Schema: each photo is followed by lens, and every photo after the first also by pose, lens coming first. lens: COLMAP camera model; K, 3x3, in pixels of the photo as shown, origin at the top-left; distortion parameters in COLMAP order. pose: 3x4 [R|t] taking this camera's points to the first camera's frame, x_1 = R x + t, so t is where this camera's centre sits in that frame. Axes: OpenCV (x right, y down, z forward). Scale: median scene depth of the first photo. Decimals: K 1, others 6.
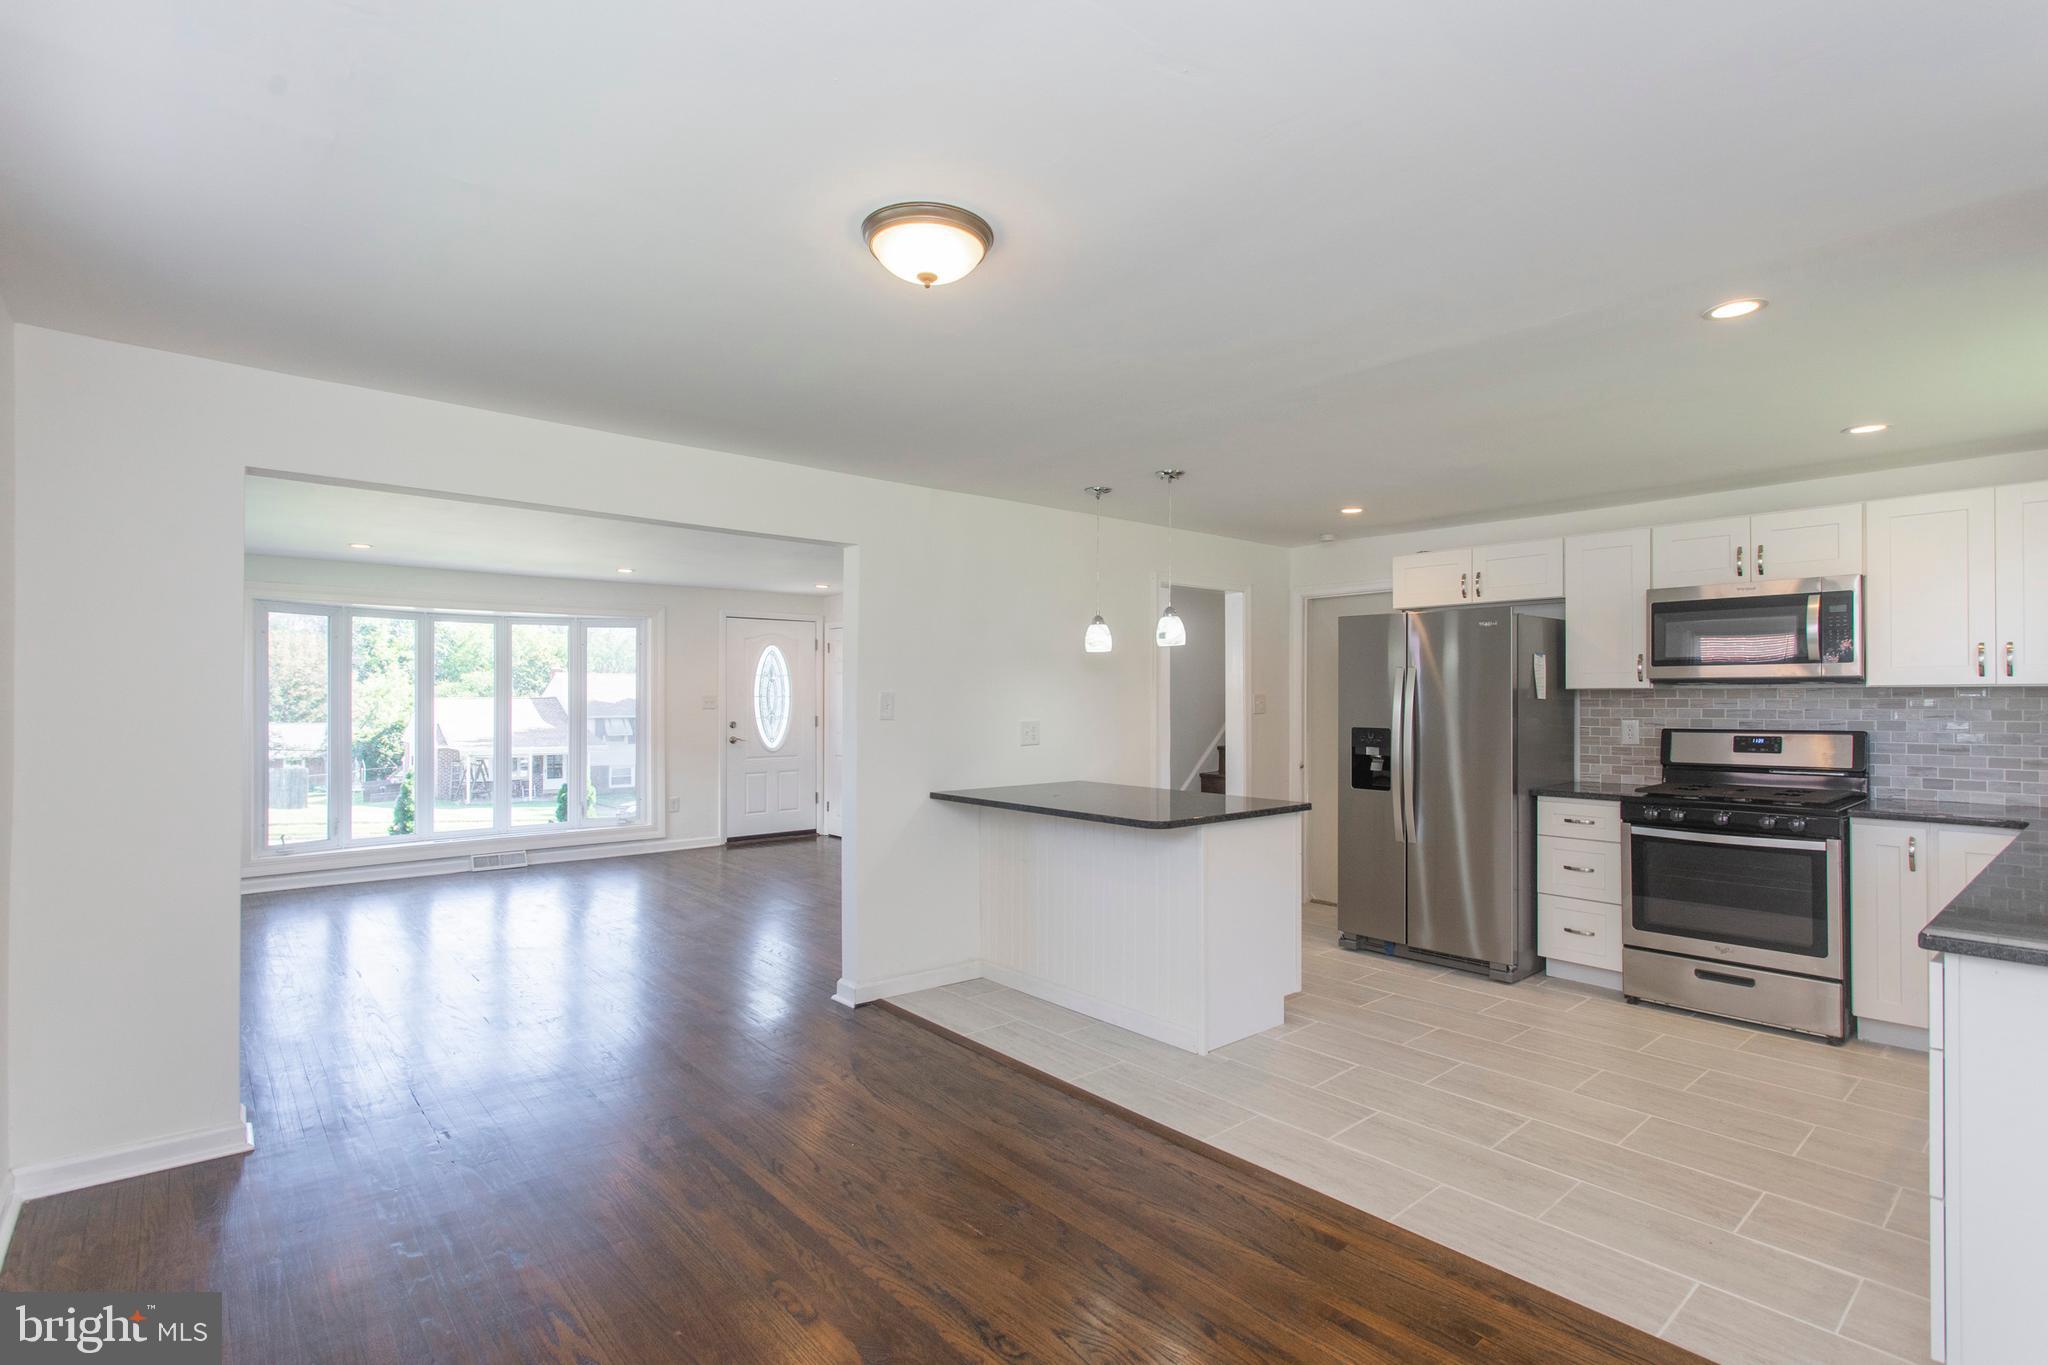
lens RADIAL K [[974.9, 0, 1044.7], [0, 974.9, 692.4], [0, 0, 1]] dist [-0.011423, 0.006645]
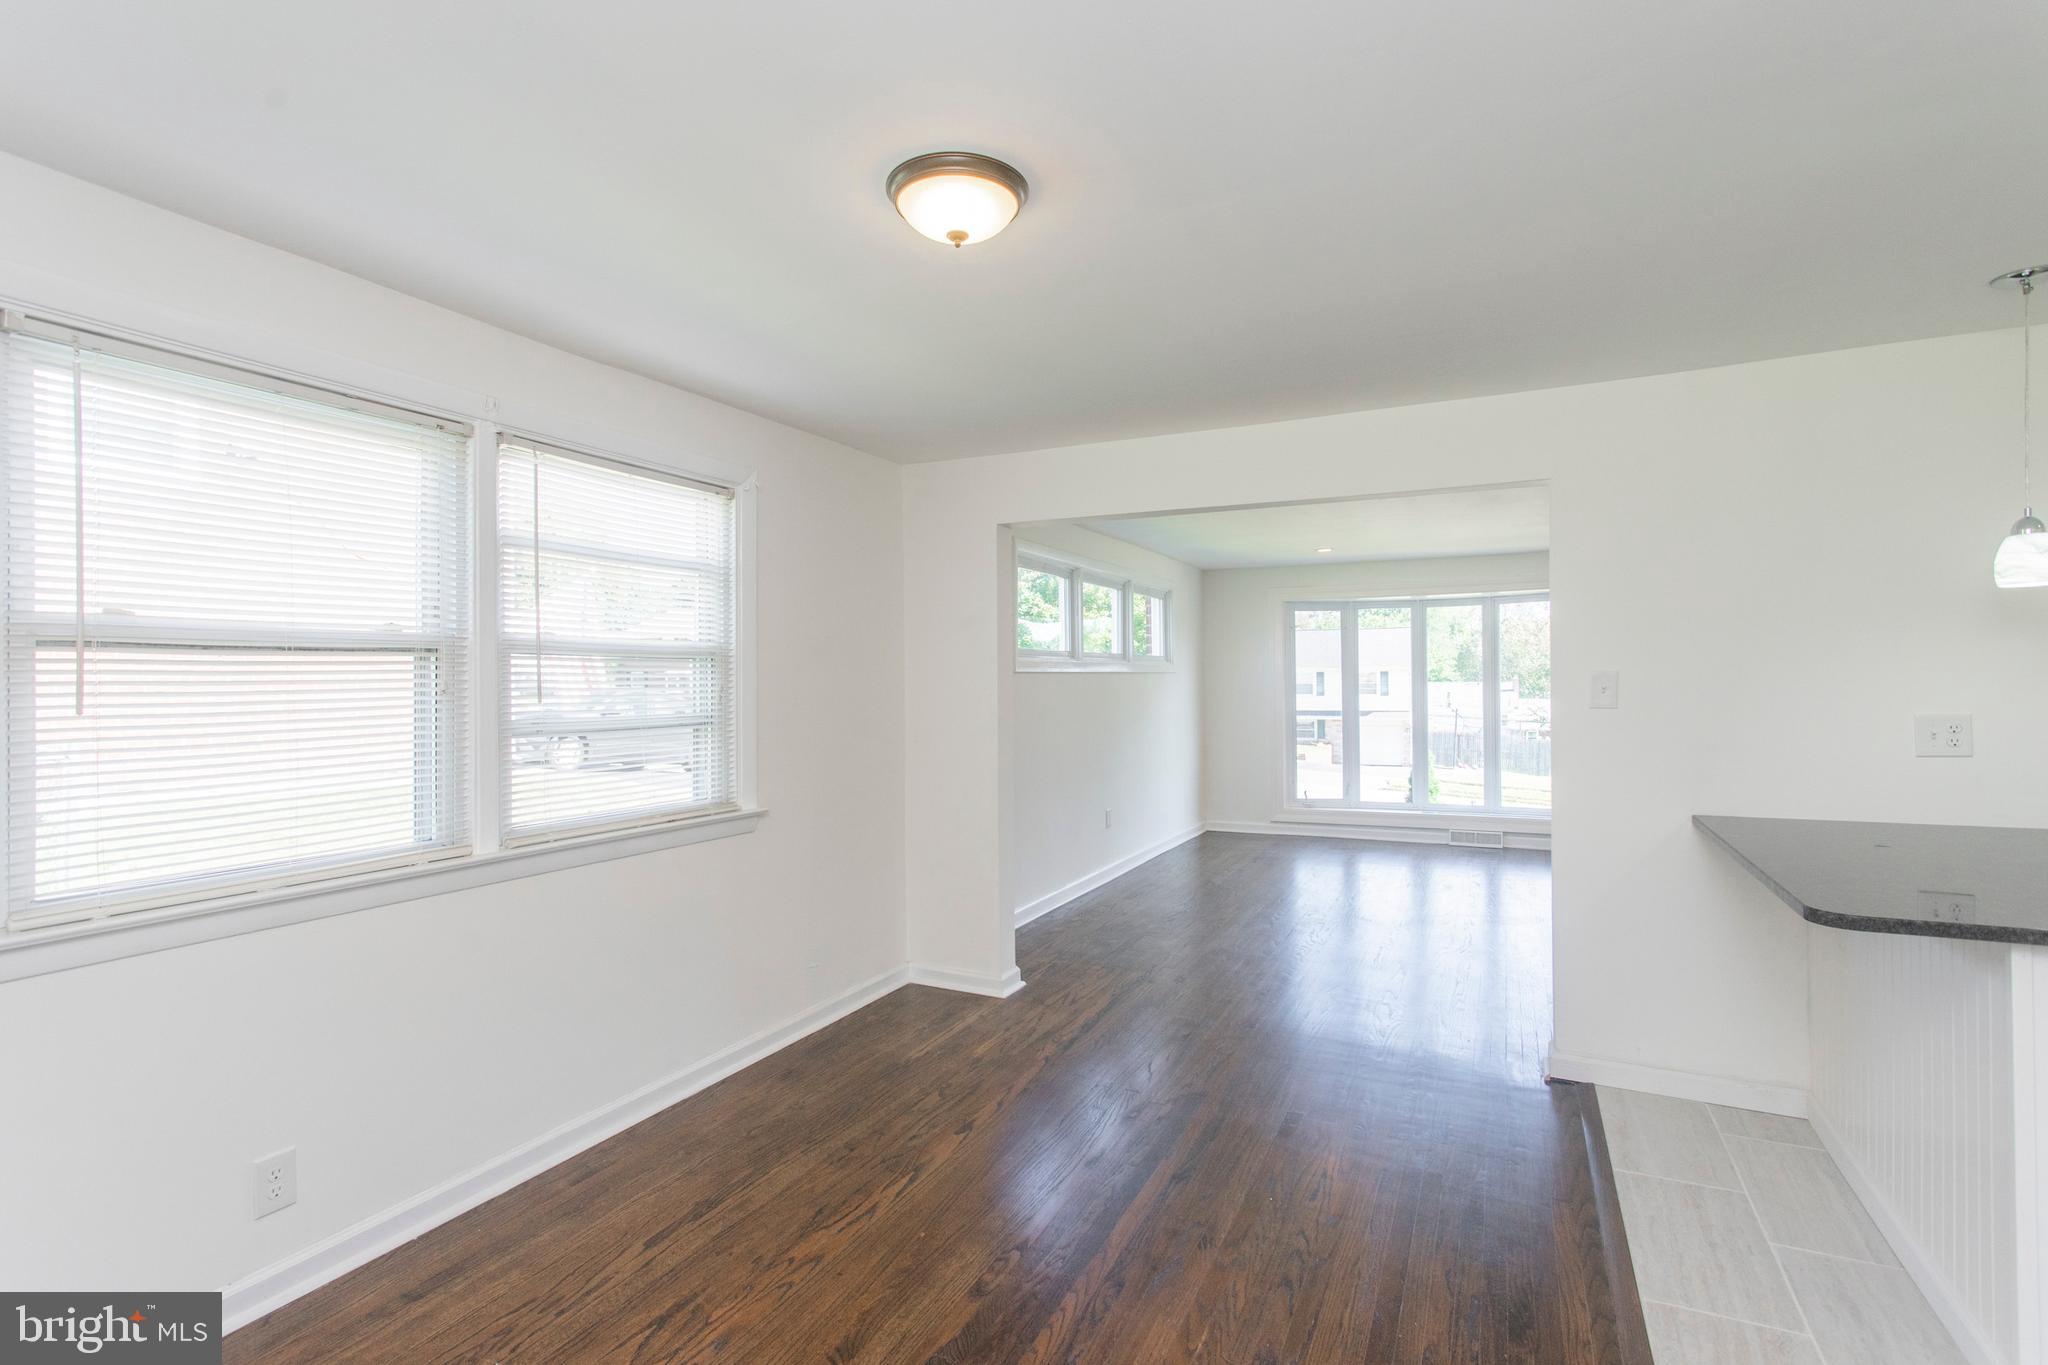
lens RADIAL K [[974.9, 0, 1030.2], [0, 974.9, 647.5], [0, 0, 1]] dist [-0.011423, 0.006645]
pose [[0.370497, -0.038387, -0.928040, 0.163067], [0.017720, 0.999256, -0.034258, 0.000430], [0.928665, -0.003752, 0.370902, 0.145482]]
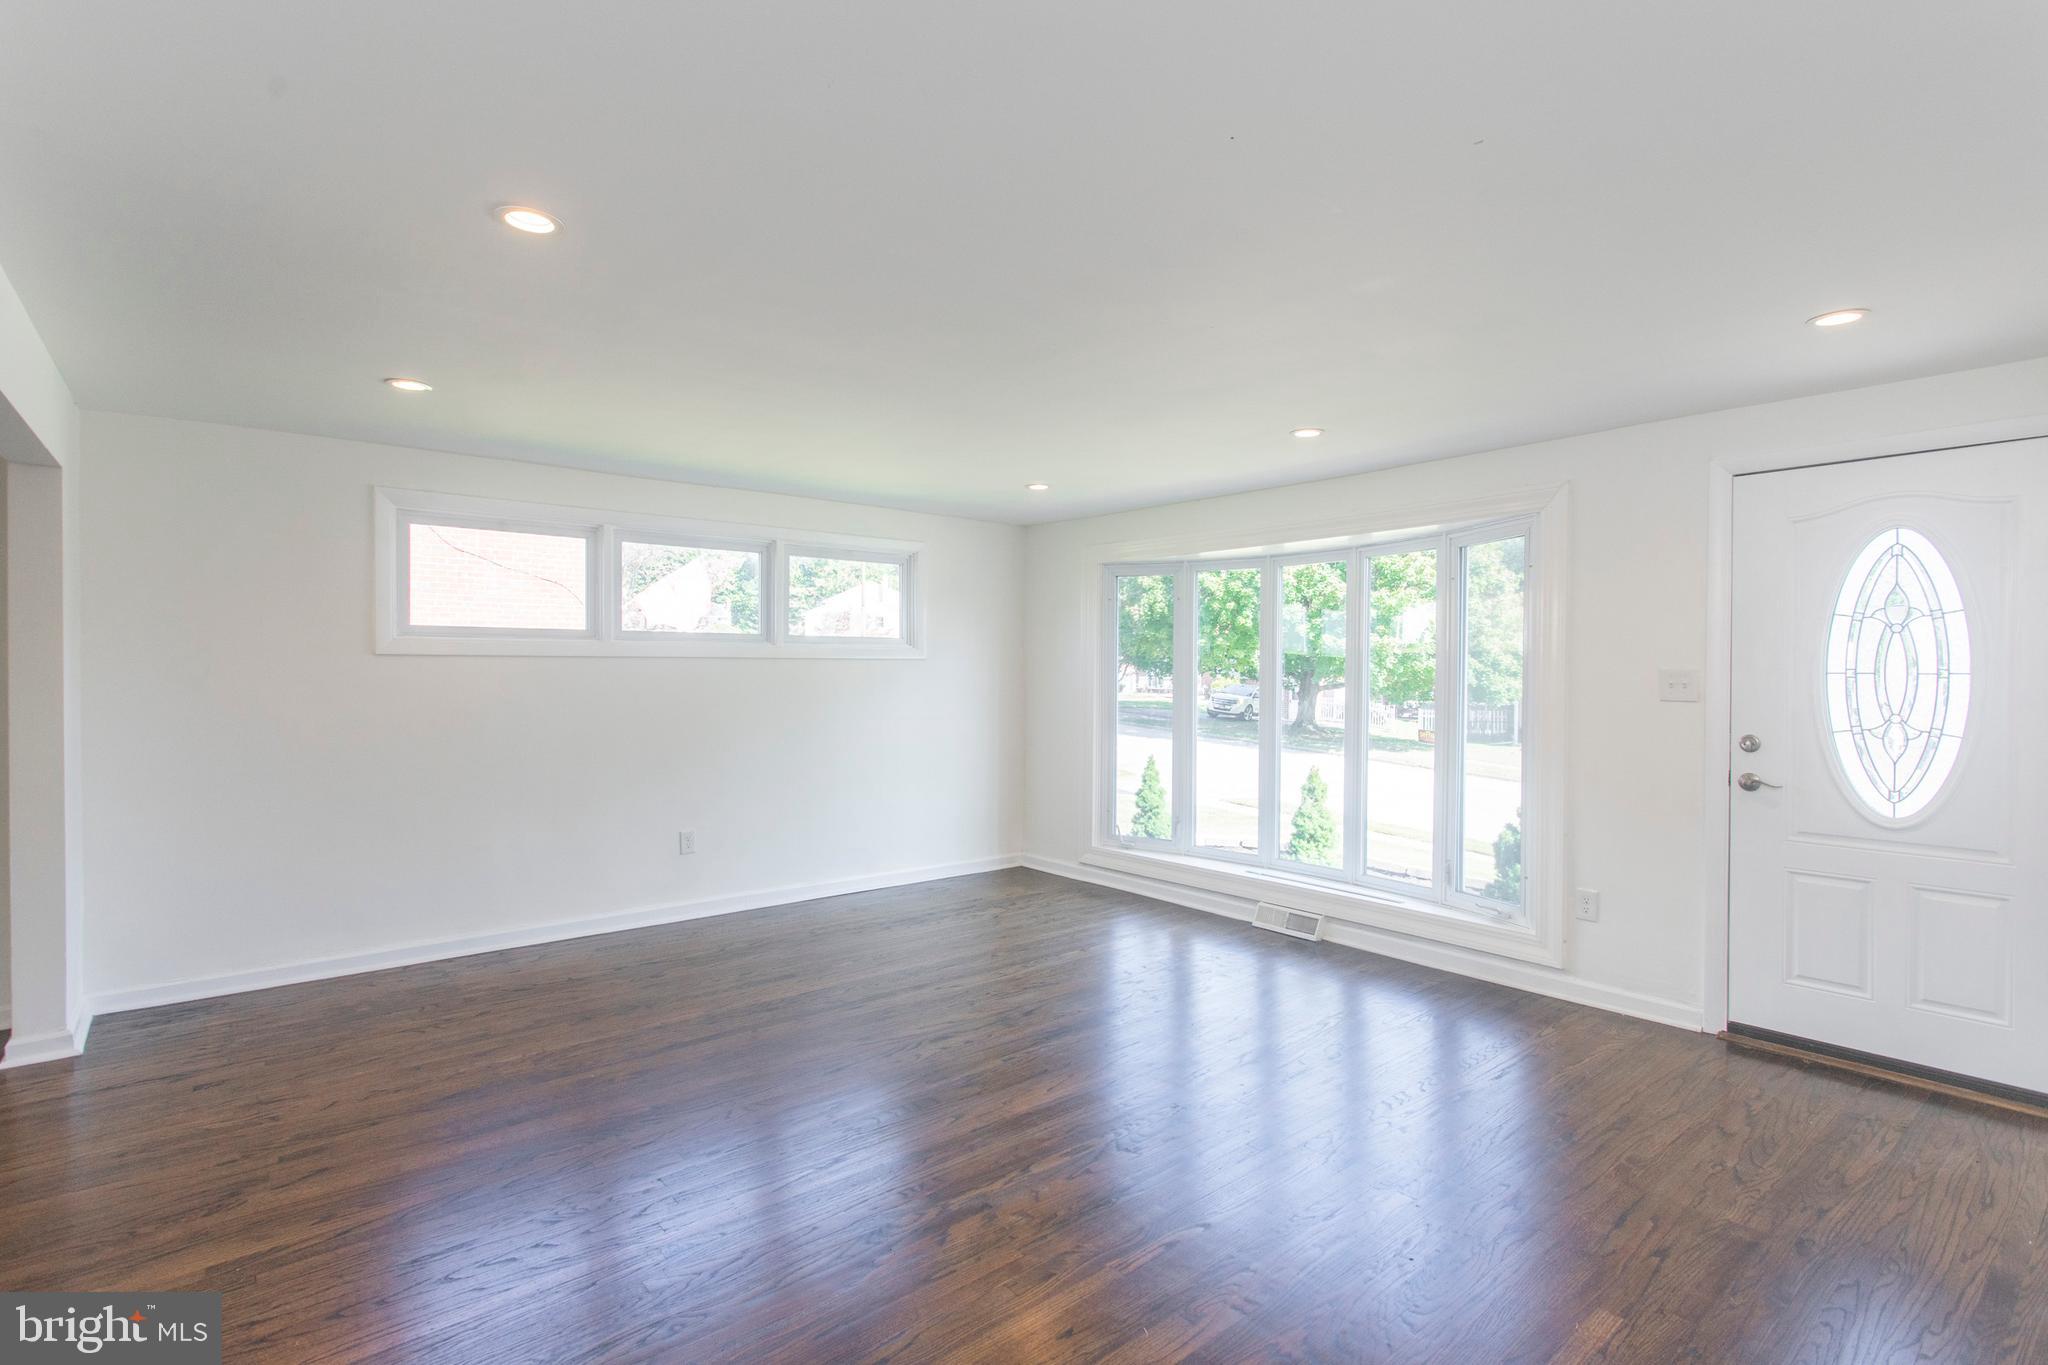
lens RADIAL K [[974.9, 0, 1020.4], [0, 974.9, 676.5], [0, 0, 1]] dist [-0.011423, 0.006645]
pose [[-0.025470, 0.008500, -0.999639, 0.080911], [0.002130, 0.999962, 0.008448, 0.001743], [0.999673, -0.001914, -0.025487, 0.682040]]
